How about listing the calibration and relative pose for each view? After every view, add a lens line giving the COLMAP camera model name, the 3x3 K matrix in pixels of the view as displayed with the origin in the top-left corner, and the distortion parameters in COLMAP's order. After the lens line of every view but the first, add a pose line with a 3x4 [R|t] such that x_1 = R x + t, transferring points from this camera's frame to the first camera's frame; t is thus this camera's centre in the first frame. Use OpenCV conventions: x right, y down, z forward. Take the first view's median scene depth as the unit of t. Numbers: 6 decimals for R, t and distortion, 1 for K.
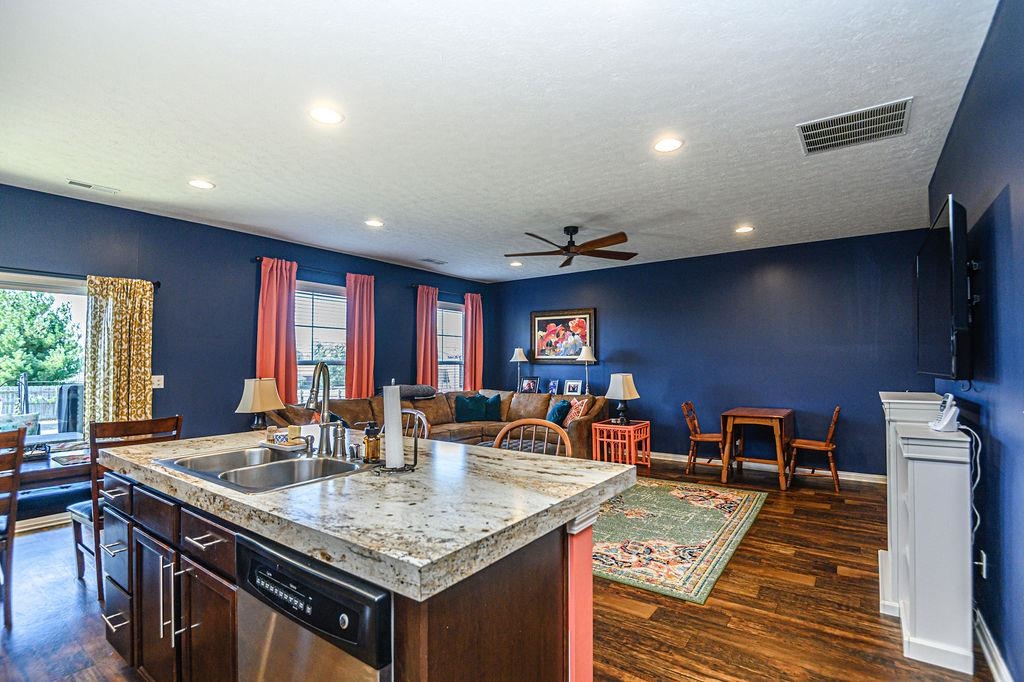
lens RADIAL K [[475.5, 0, 512.0], [0, 475.5, 341.0], [0, 0, 1]] dist [0.000328, -0.000130]
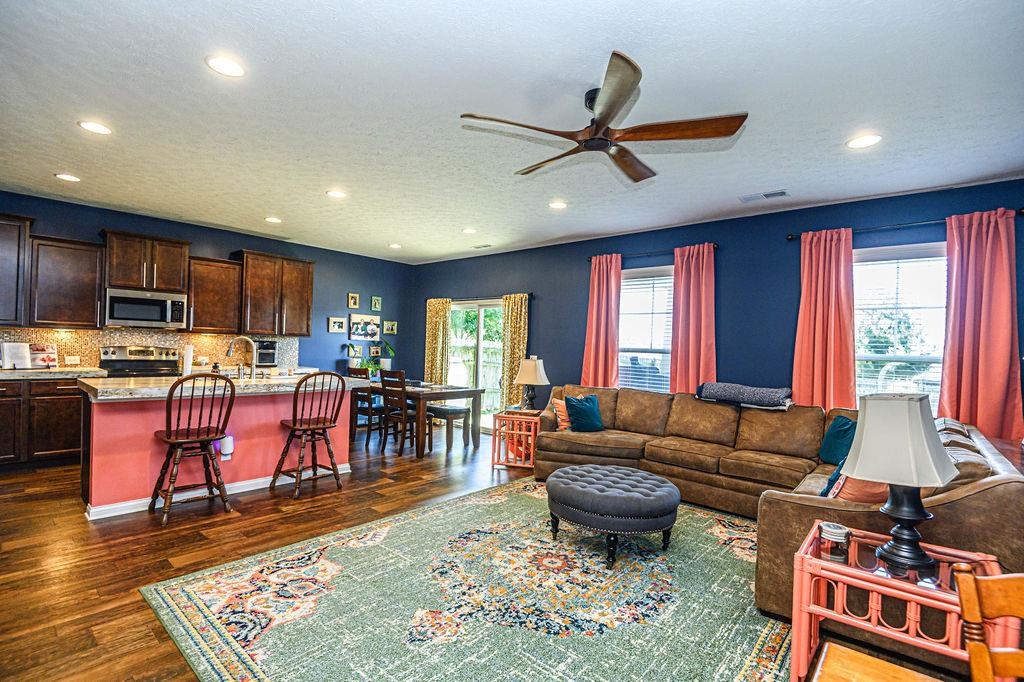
lens RADIAL K [[474.0, 0, 506.5], [0, 474.0, 347.9], [0, 0, 1]] dist [-0.003339, -0.000269]
pose [[-0.104453, -0.001604, -0.994528, 0.746742], [0.015235, 0.999879, -0.003213, 0.051159], [0.994413, -0.015487, -0.104416, 1.084392]]
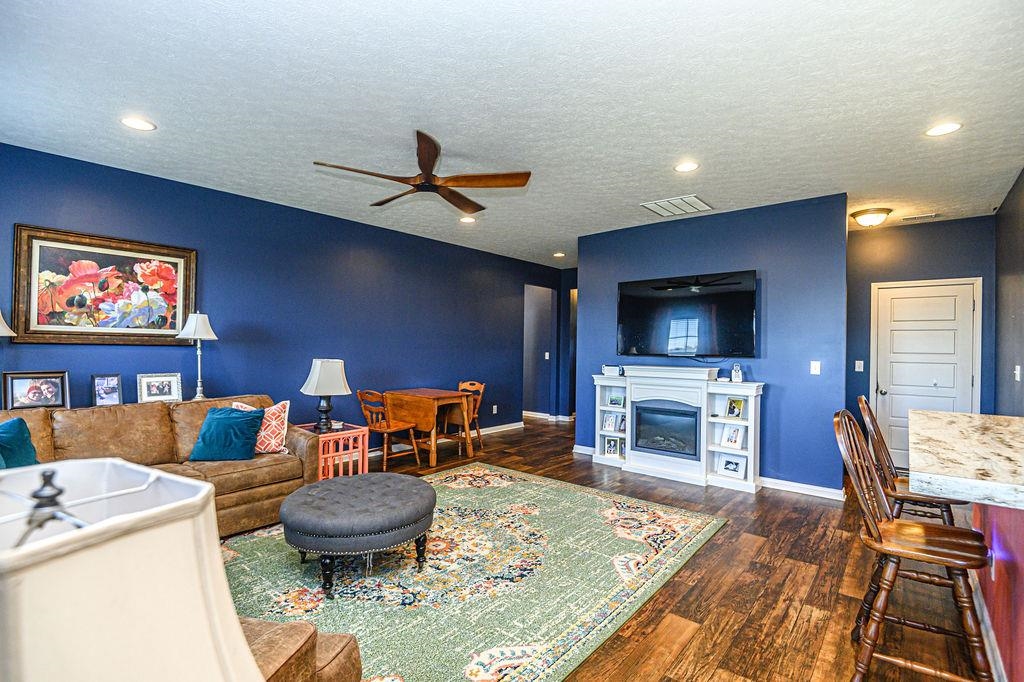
lens RADIAL K [[474.0, 0, 506.5], [0, 474.0, 347.9], [0, 0, 1]] dist [-0.003339, -0.000269]
pose [[0.090027, 0.001164, 0.995939, -0.628942], [-0.058595, 0.998273, 0.004130, 0.044687], [-0.994214, -0.058729, 0.089940, 0.922690]]
